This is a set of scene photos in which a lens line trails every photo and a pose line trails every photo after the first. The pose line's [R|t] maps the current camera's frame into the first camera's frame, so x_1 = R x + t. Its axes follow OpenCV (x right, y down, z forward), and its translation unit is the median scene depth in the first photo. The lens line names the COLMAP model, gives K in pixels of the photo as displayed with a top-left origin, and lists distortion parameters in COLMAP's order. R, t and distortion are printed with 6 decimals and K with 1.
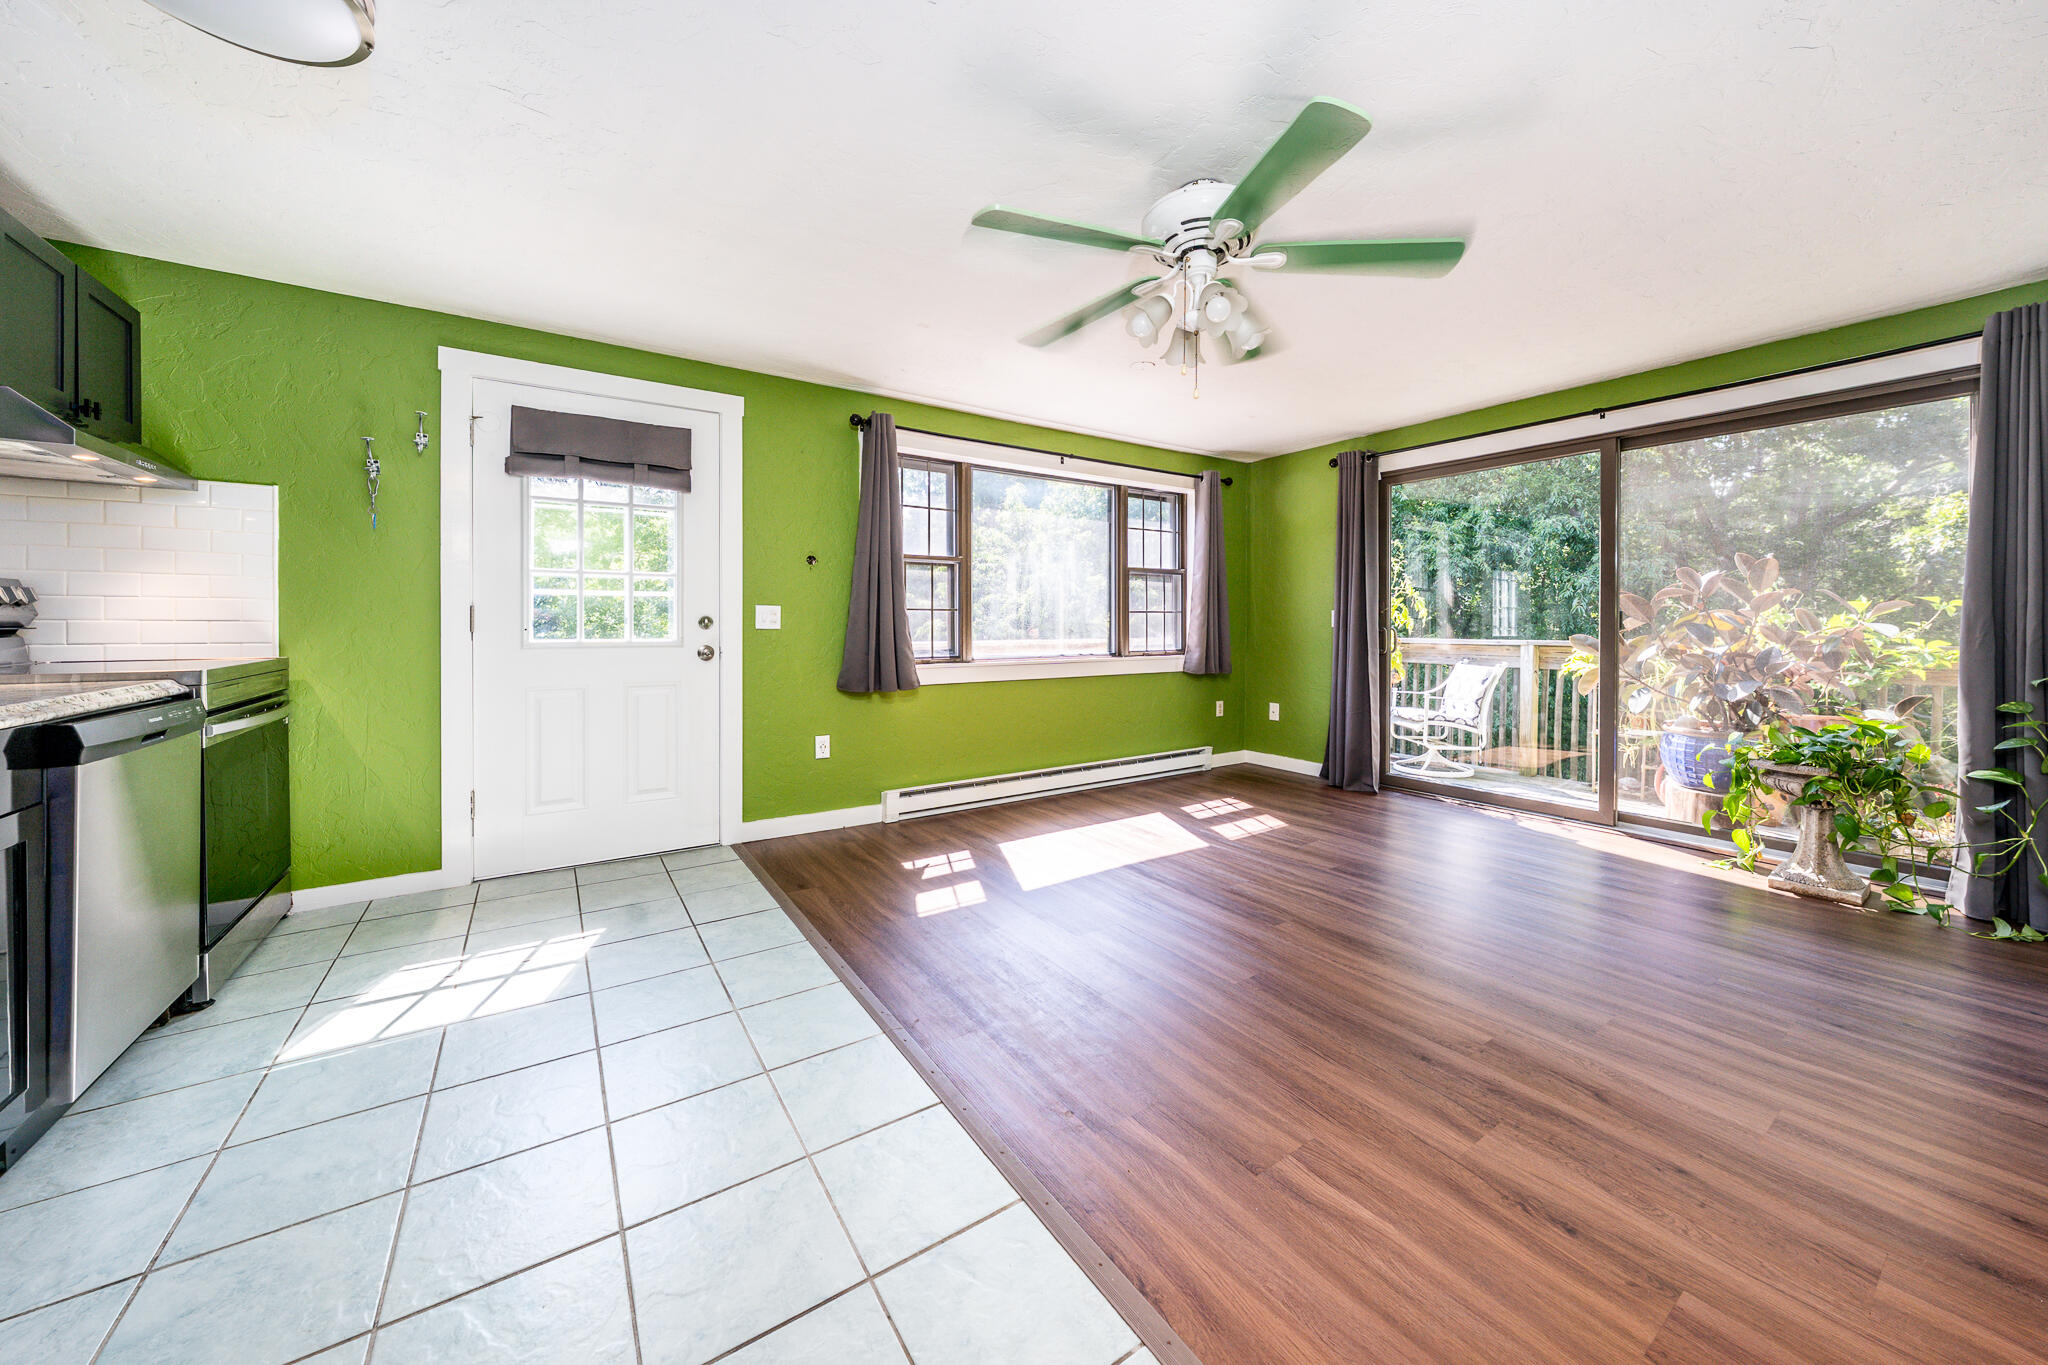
lens RADIAL K [[742.8, 0, 1028.2], [0, 742.8, 655.3], [0, 0, 1]] dist [0.000475, -0.000282]
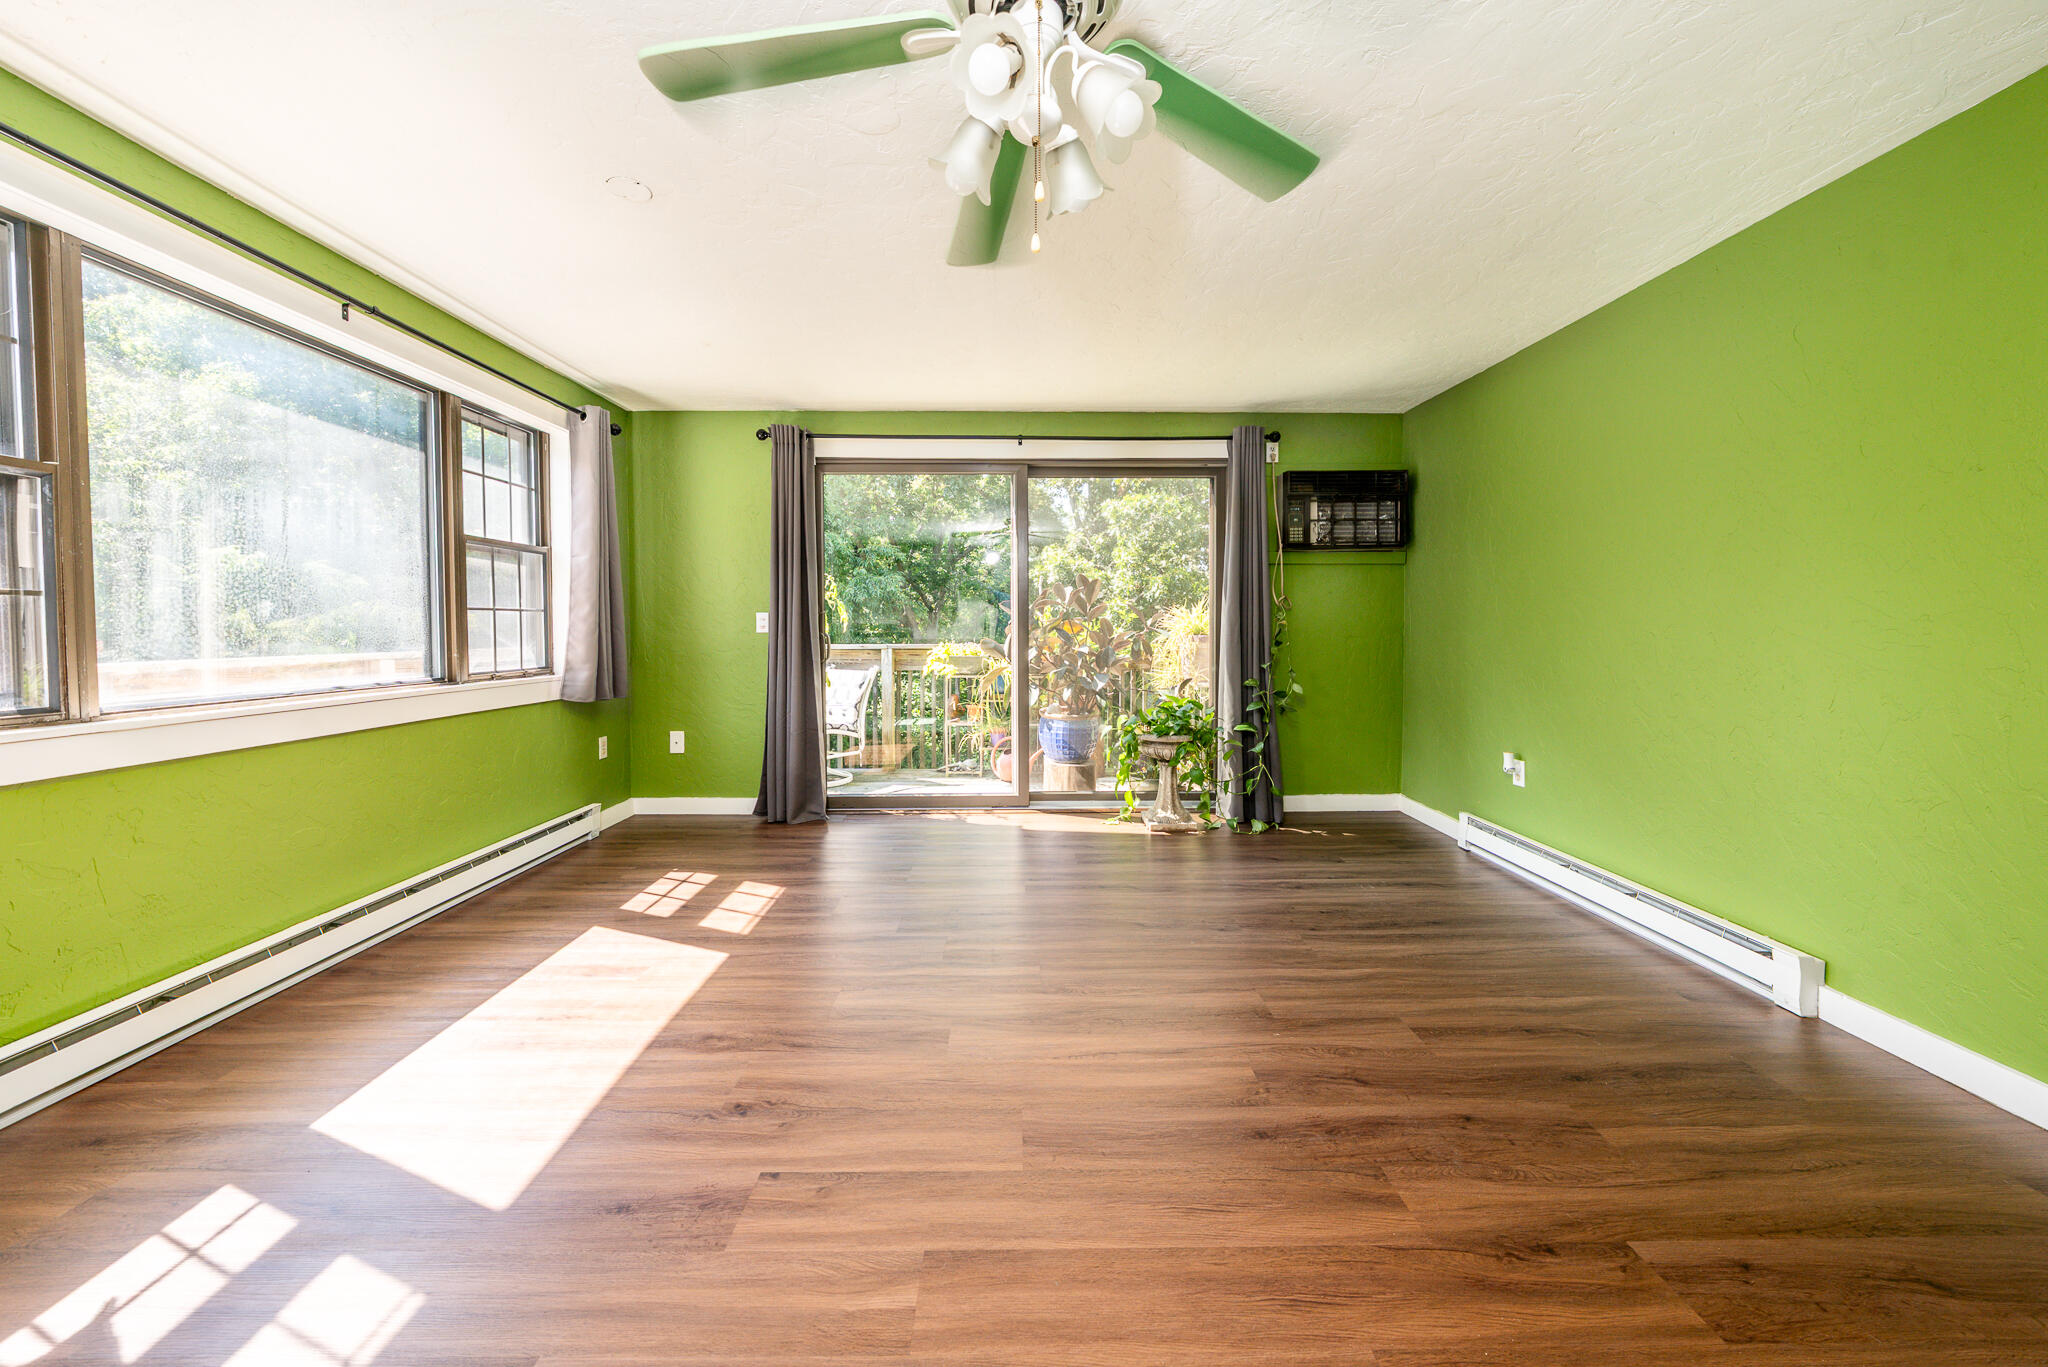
lens RADIAL K [[742.8, 0, 1028.2], [0, 742.8, 656.3], [0, 0, 1]] dist [0.000475, -0.000282]
pose [[0.544533, -0.030844, 0.838172, -0.128276], [0.034122, 0.999311, 0.014606, -0.013237], [-0.838045, 0.020647, 0.545210, 0.298974]]
